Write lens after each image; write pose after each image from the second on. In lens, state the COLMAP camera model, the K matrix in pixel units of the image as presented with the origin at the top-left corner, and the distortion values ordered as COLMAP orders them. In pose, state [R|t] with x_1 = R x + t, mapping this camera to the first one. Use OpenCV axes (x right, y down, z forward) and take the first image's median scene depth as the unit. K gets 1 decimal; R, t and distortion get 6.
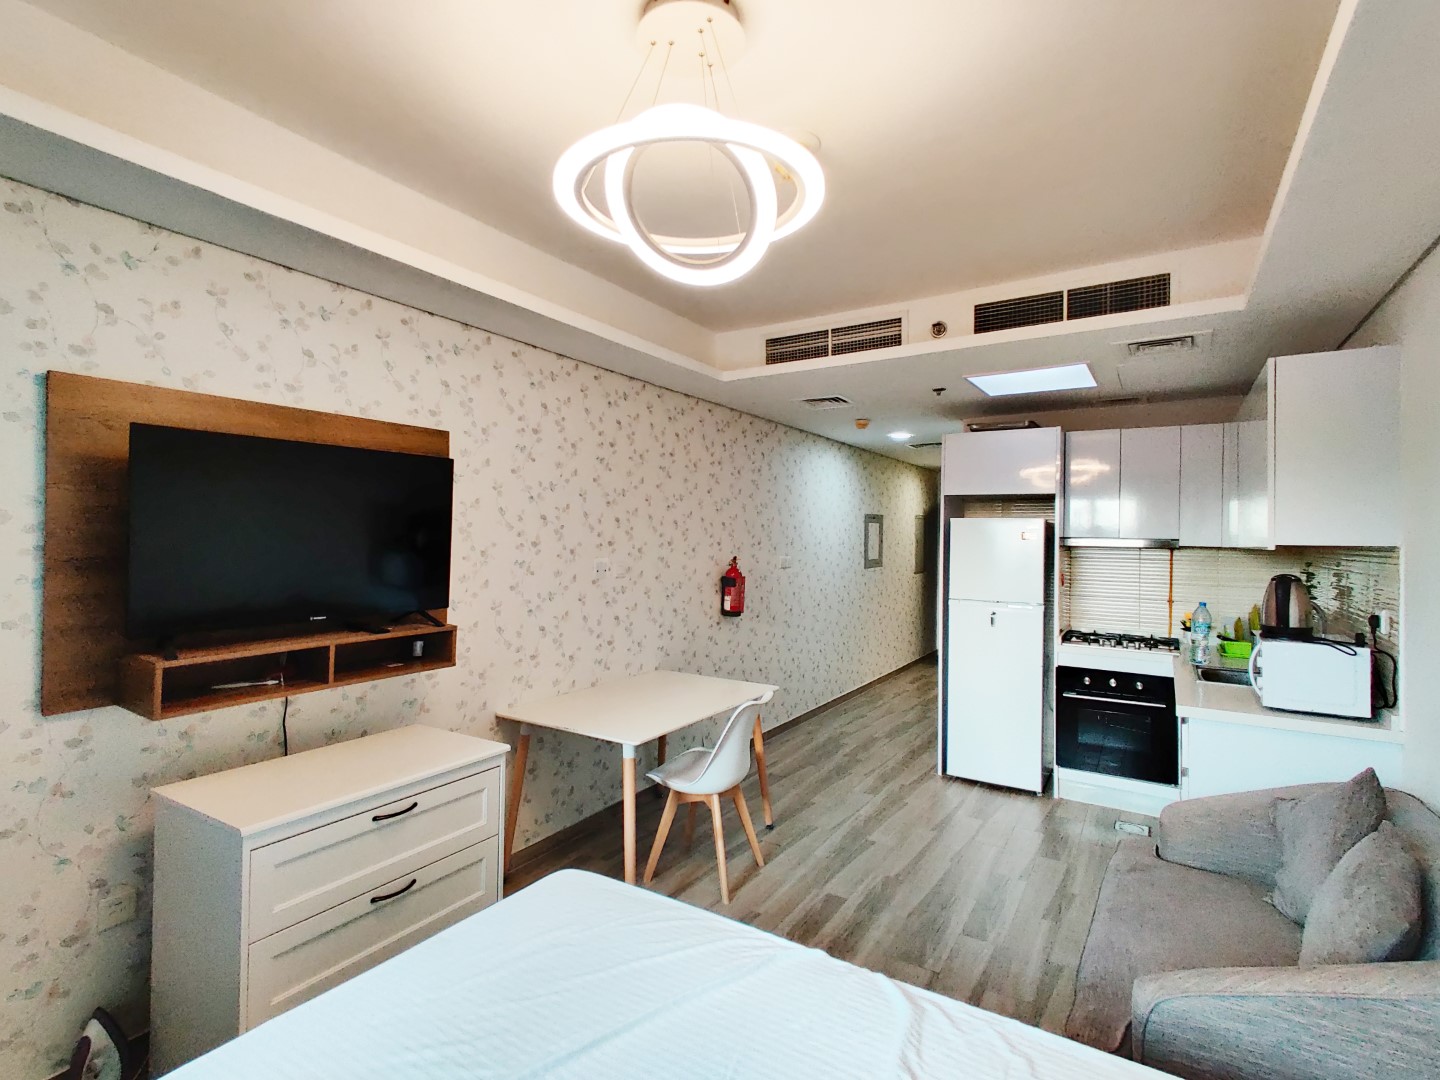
lens RADIAL K [[708.2, 0, 705.6], [0, 708.2, 536.5], [0, 0, 1]] dist [0.025777, -0.009071]
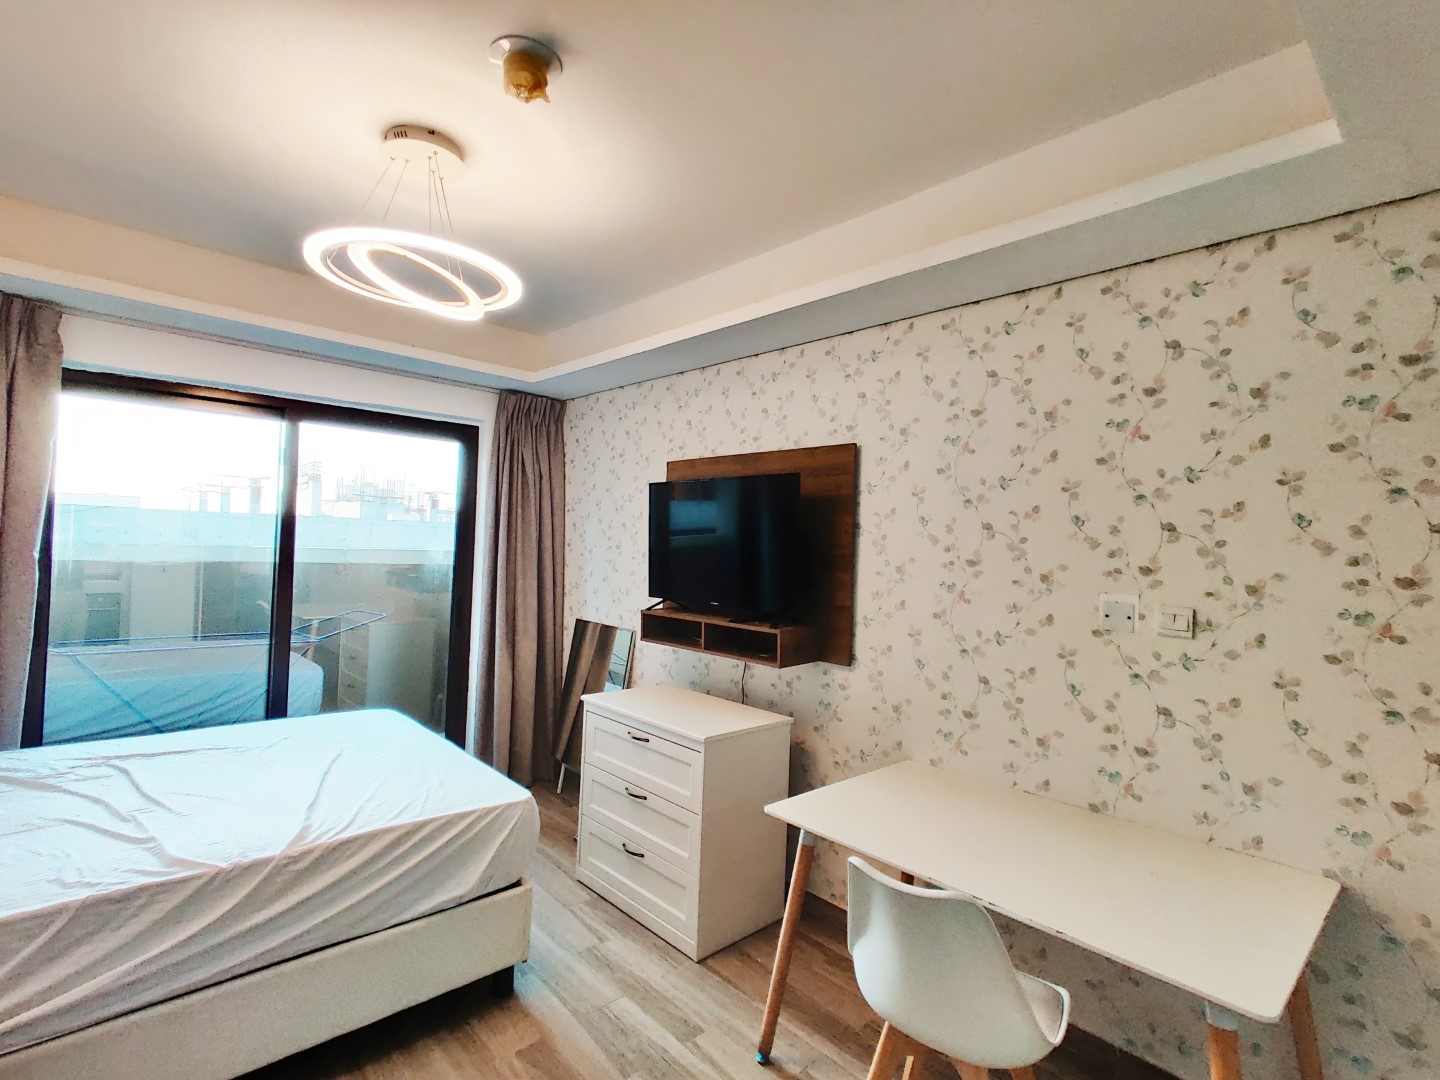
lens RADIAL K [[708.2, 0, 721.6], [0, 708.2, 534.5], [0, 0, 1]] dist [0.025777, -0.009071]
pose [[-0.250932, -0.032929, -0.967444, 0.587011], [-0.038388, 0.998974, -0.024045, 0.009364], [0.967243, 0.031105, -0.251939, 0.989367]]
